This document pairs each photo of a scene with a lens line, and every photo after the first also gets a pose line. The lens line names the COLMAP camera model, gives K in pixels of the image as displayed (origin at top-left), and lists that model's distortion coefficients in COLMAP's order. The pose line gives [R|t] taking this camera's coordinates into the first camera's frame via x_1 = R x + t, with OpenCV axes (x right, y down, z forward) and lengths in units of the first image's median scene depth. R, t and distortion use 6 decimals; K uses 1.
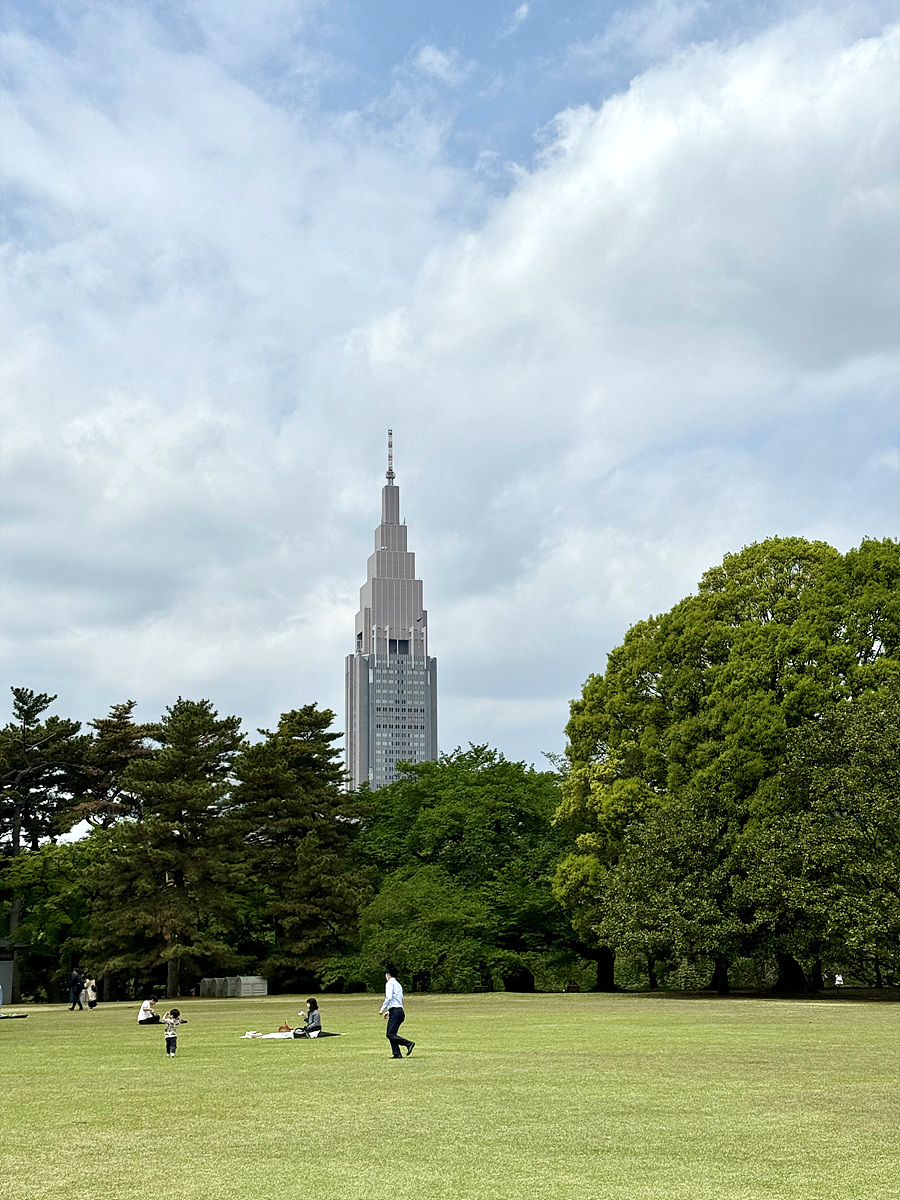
lens RADIAL K [[1686.8, 0, 450.0], [0, 1686.8, 600.0], [0, 0, 1]] dist [0.158648, -0.095337]
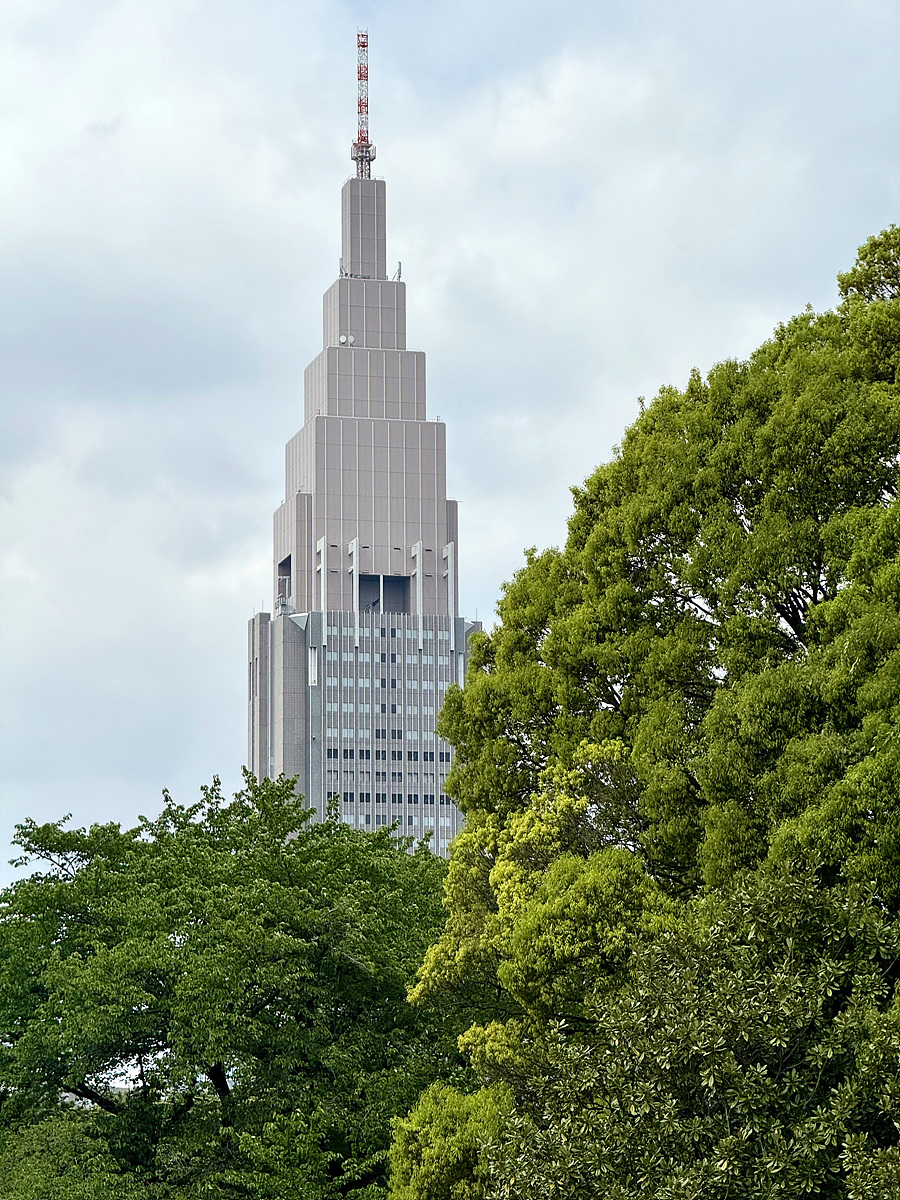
lens RADIAL K [[4260.4, 0, 450.0], [0, 4260.4, 600.0], [0, 0, 1]] dist [0.110773, 1.092846]
pose [[0.999676, -0.002517, -0.025344, 0.090602], [0.003183, 0.999650, 0.026268, 0.031739], [0.025269, -0.026340, 0.999334, 0.157789]]
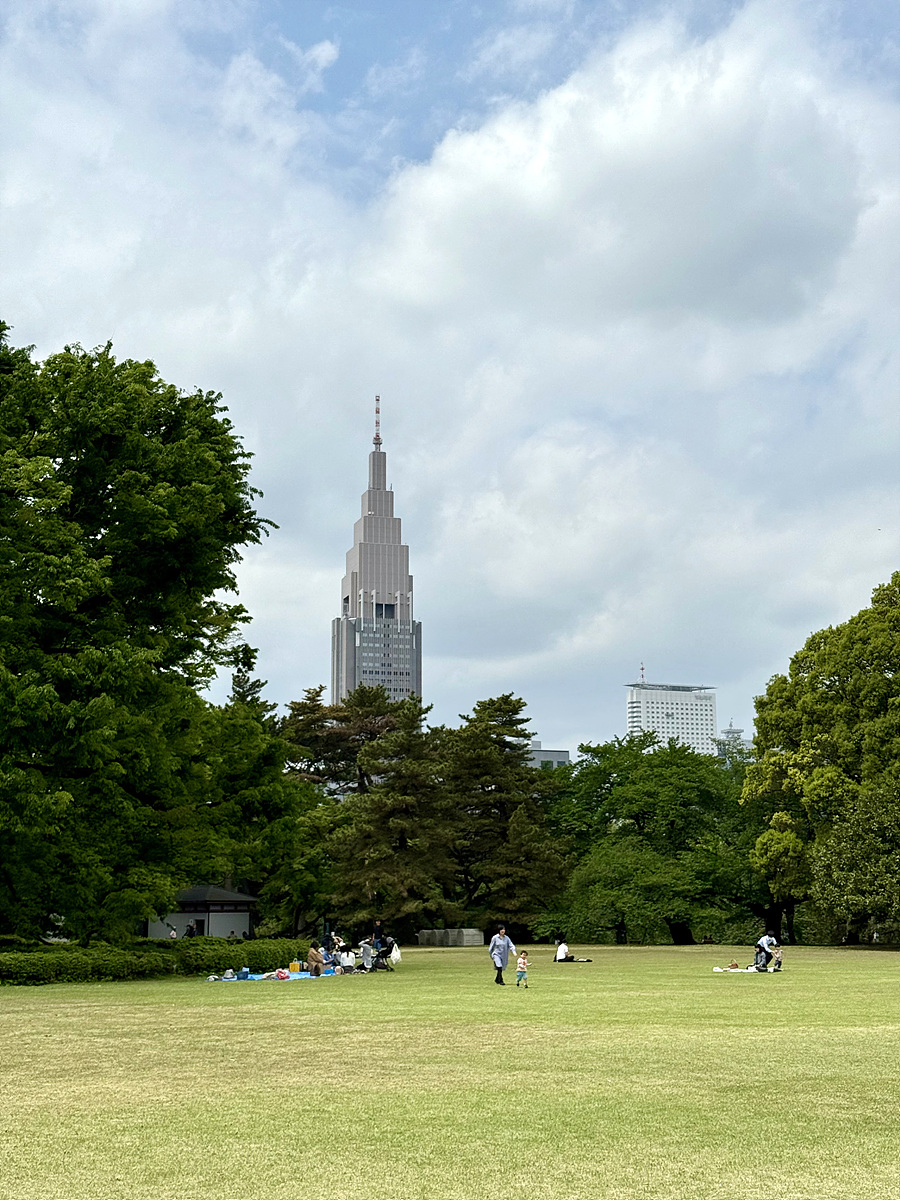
lens RADIAL K [[1686.8, 0, 450.0], [0, 1686.8, 600.0], [0, 0, 1]] dist [0.158648, -0.095337]
pose [[0.999564, 0.011841, 0.027038, -0.174634], [-0.012485, 0.999639, 0.023778, -0.032863], [-0.026747, -0.024105, 0.999352, -0.162792]]
